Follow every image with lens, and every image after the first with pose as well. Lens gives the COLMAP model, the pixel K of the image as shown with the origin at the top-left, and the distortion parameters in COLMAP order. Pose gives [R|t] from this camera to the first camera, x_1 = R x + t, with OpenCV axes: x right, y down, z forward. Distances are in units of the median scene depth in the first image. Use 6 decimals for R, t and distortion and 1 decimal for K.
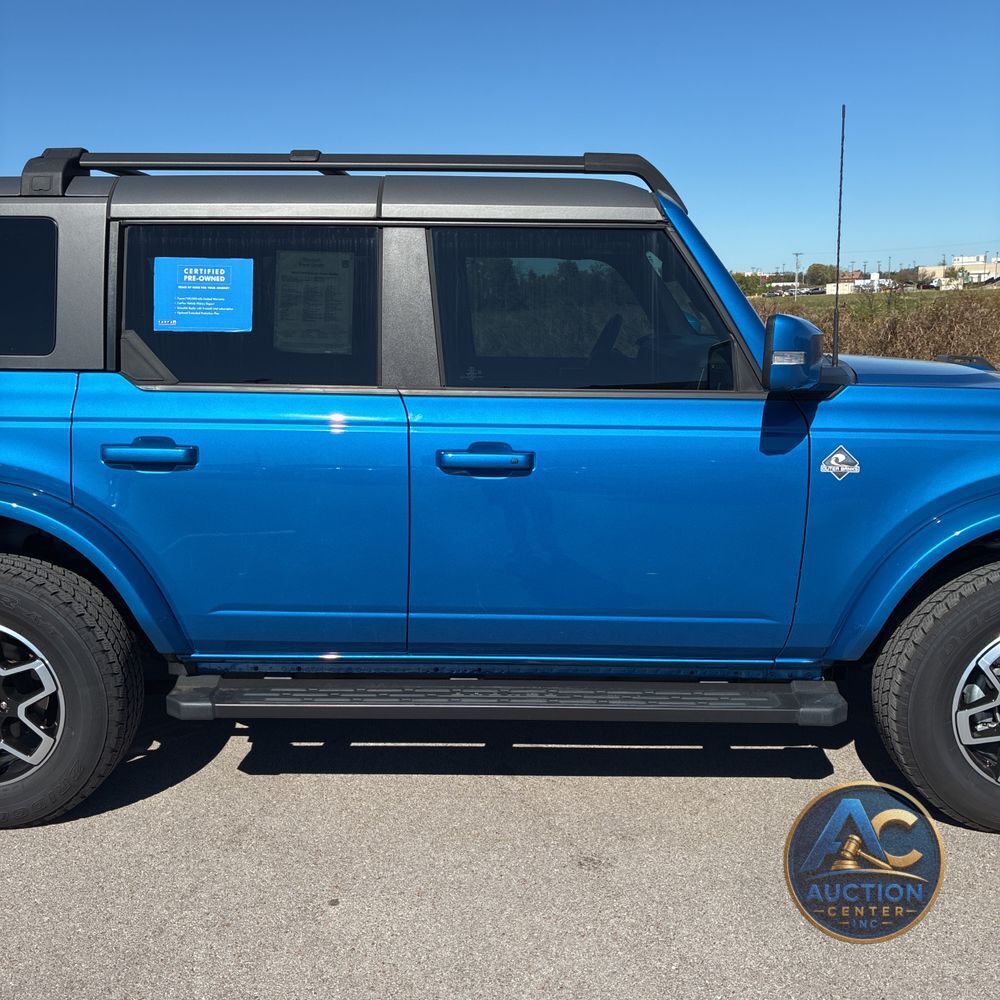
lens RADIAL K [[1020.1, 0, 488.5], [0, 1020.1, 500.1], [0, 0, 1]] dist [0.017894, 0.006903]
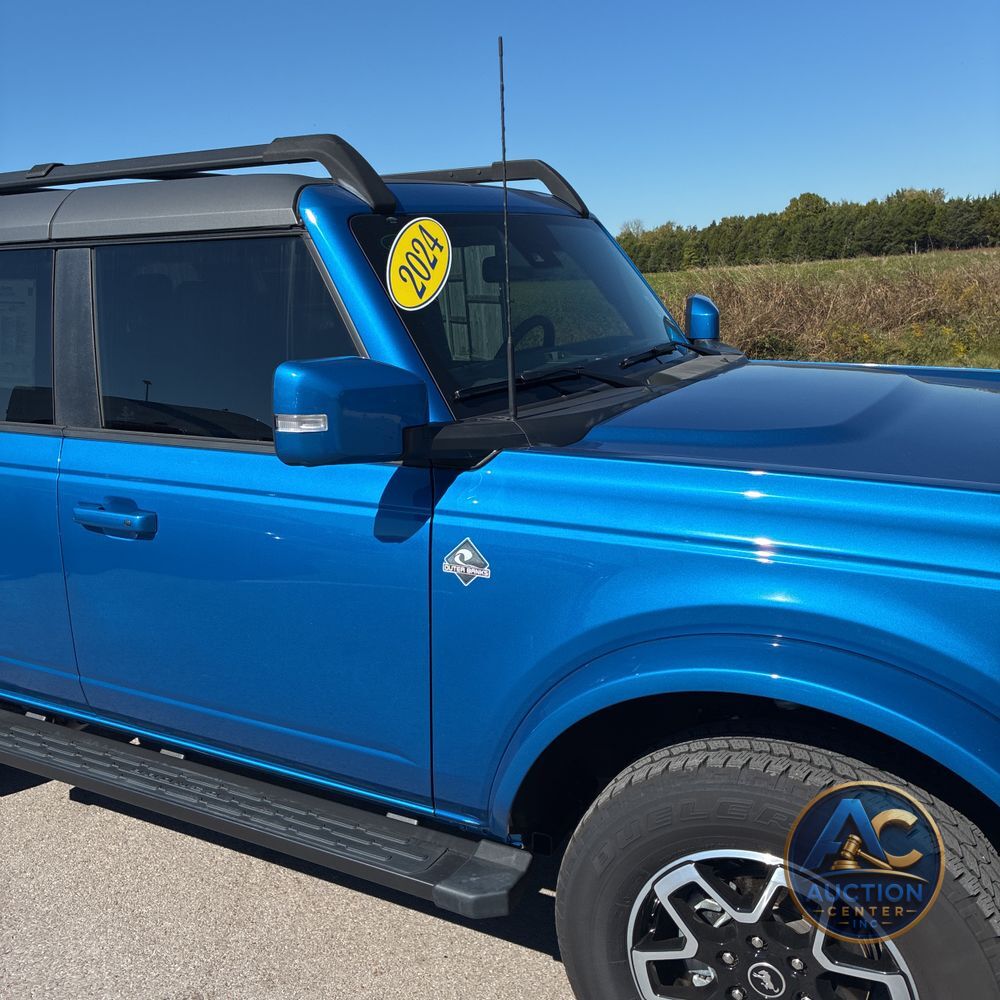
lens RADIAL K [[1006.2, 0, 500.0], [0, 1006.2, 500.0], [0, 0, 1]] dist [0.065707, -0.121636]
pose [[0.876956, 0.069387, -0.475535, 0.674038], [-0.044301, 0.996981, 0.063775, -0.121122], [0.478525, -0.034861, 0.877382, 0.394516]]
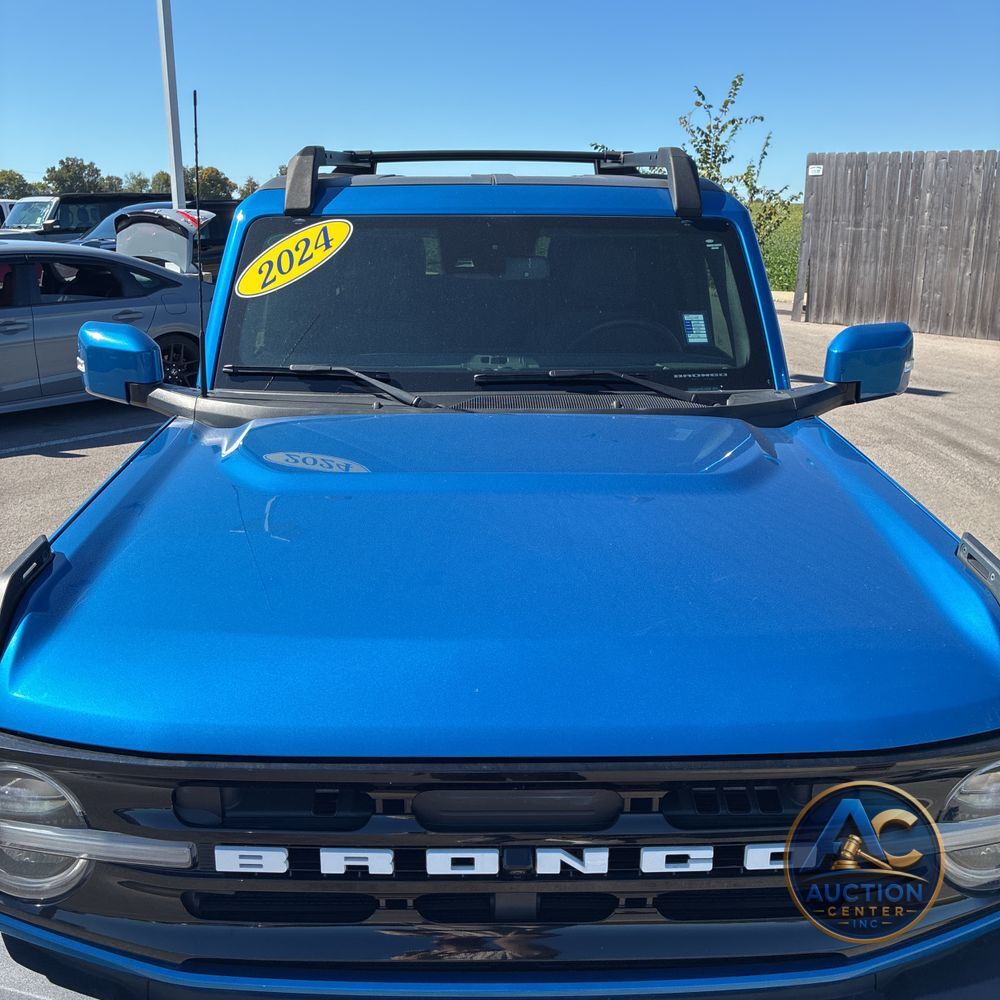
lens RADIAL K [[1015.9, 0, 500.0], [0, 1015.9, 500.0], [0, 0, 1]] dist [-0.062526, 0.231656]
pose [[0.026240, 0.304452, -0.952166, 1.219379], [-0.196710, 0.935444, 0.293684, -0.358301], [0.980110, 0.179594, 0.084435, 1.211294]]
